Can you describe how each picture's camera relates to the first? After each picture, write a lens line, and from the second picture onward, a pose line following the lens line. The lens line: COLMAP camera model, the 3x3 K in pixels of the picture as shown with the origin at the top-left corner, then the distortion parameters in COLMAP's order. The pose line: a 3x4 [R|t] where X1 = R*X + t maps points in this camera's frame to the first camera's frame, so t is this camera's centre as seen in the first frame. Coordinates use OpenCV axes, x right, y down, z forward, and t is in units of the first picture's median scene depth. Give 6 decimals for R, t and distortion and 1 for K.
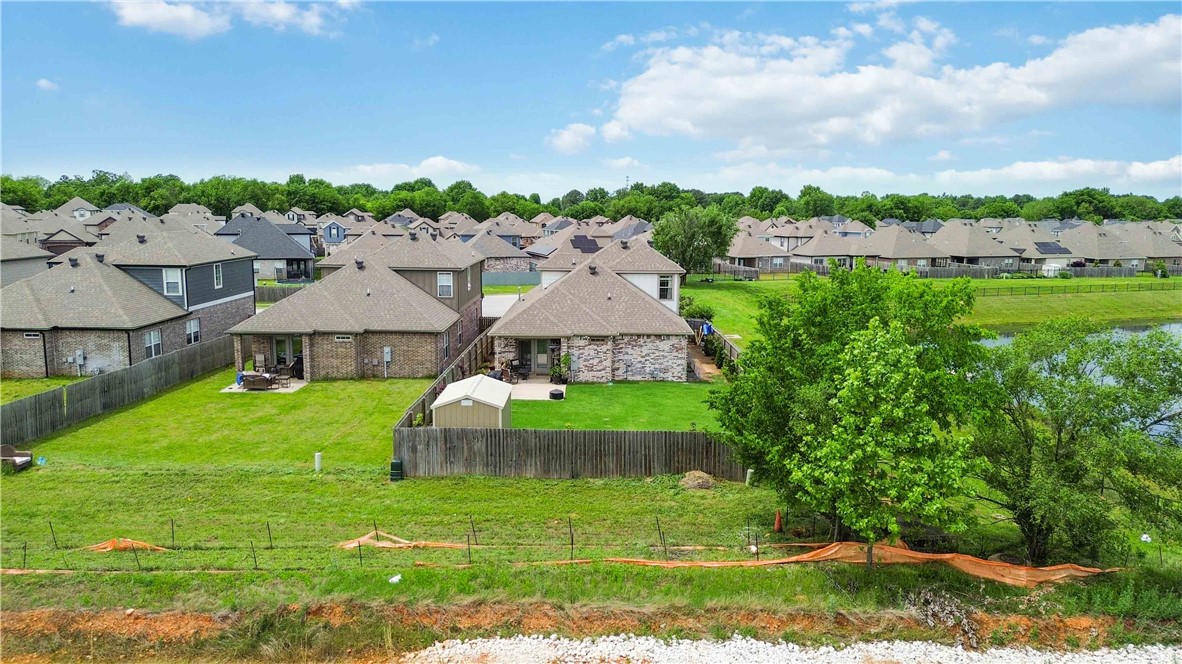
lens RADIAL K [[833.9, 0, 592.8], [0, 833.9, 333.6], [0, 0, 1]] dist [0.078421, -0.089749]
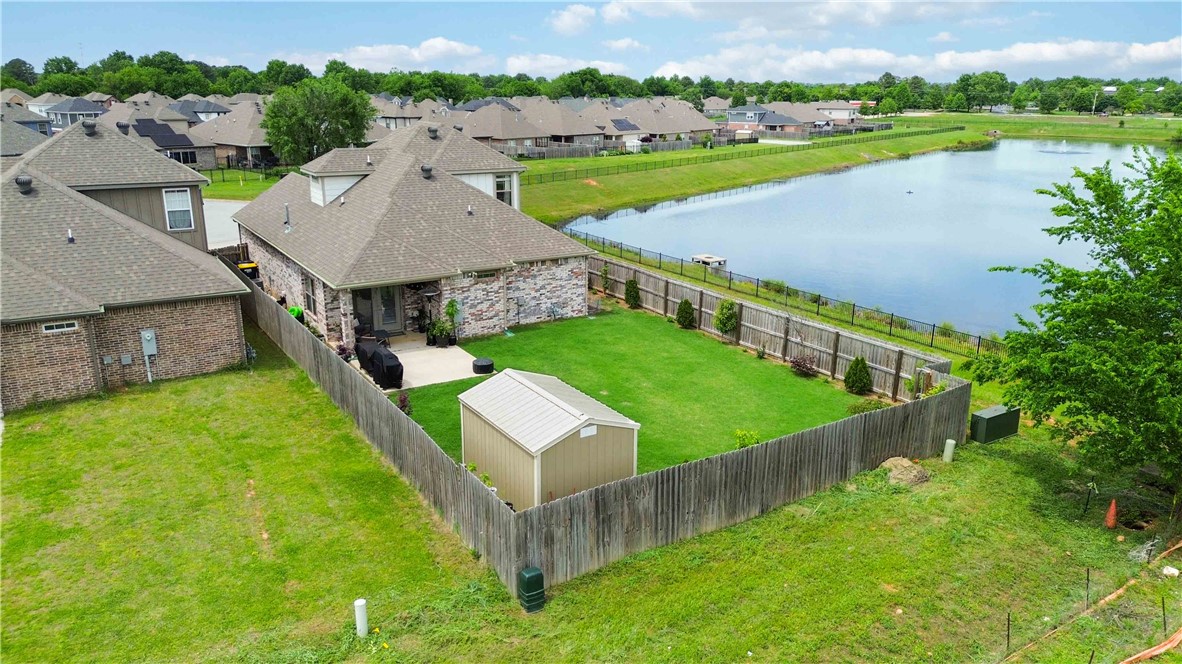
lens RADIAL K [[841.3, 0, 592.6], [0, 841.3, 332.6], [0, 0, 1]] dist [0.055690, -0.065178]
pose [[0.840707, -0.153260, 0.519349, -0.288004], [0.081893, 0.984064, 0.157831, -0.048356], [-0.535262, -0.090158, 0.839861, 0.347718]]
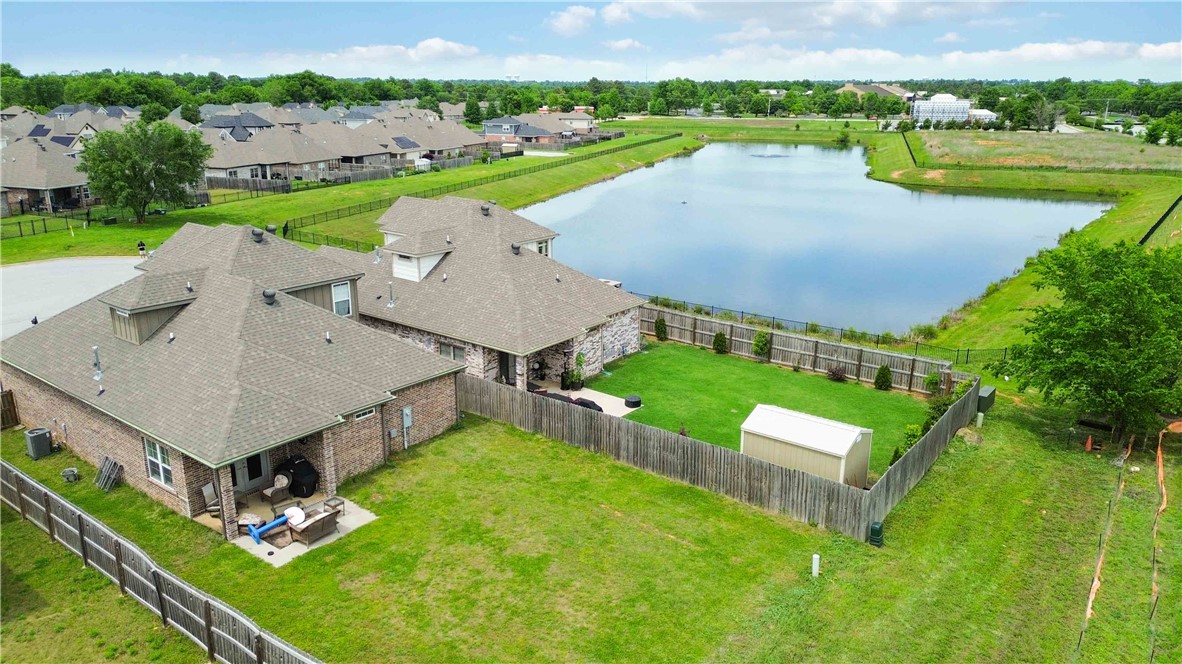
lens RADIAL K [[833.9, 0, 592.8], [0, 833.9, 333.6], [0, 0, 1]] dist [0.078421, -0.089749]
pose [[0.605027, -0.231004, 0.761957, -0.665789], [0.119508, 0.972493, 0.199939, -0.164915], [-0.787185, -0.029909, 0.615992, 0.438581]]
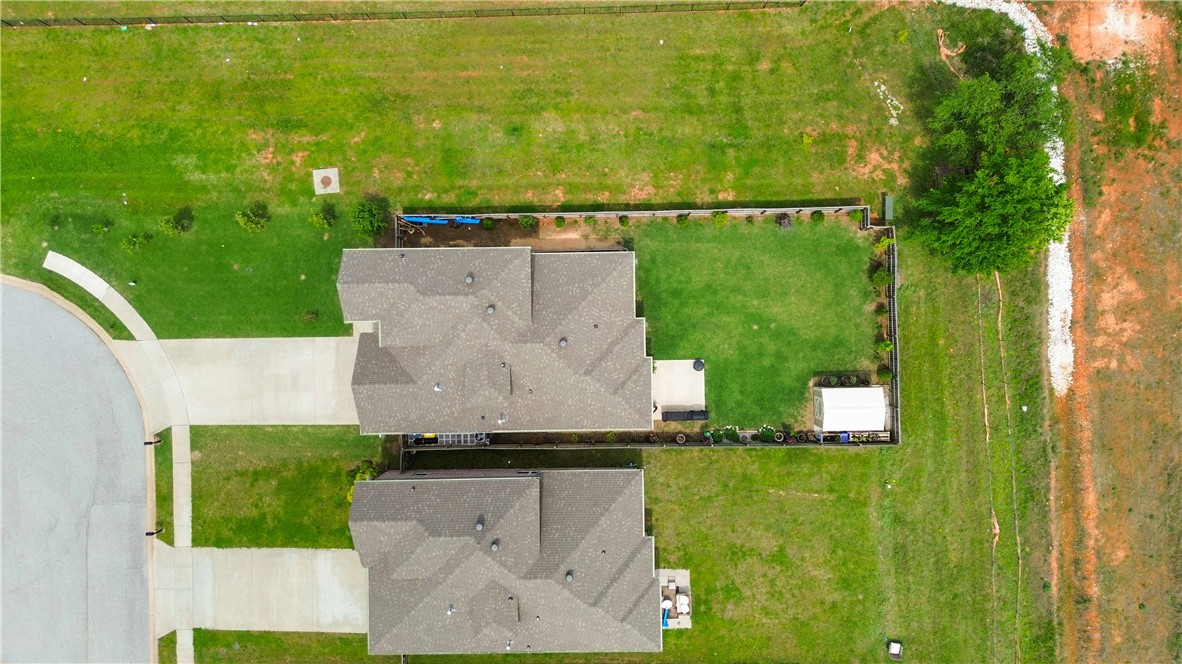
lens RADIAL K [[833.9, 0, 592.8], [0, 833.9, 333.6], [0, 0, 1]] dist [0.078421, -0.089749]
pose [[-0.022958, -0.999644, -0.013597, 0.024600], [0.167646, -0.017257, 0.985696, -1.125735], [-0.985580, 0.020350, 0.167983, 0.853625]]
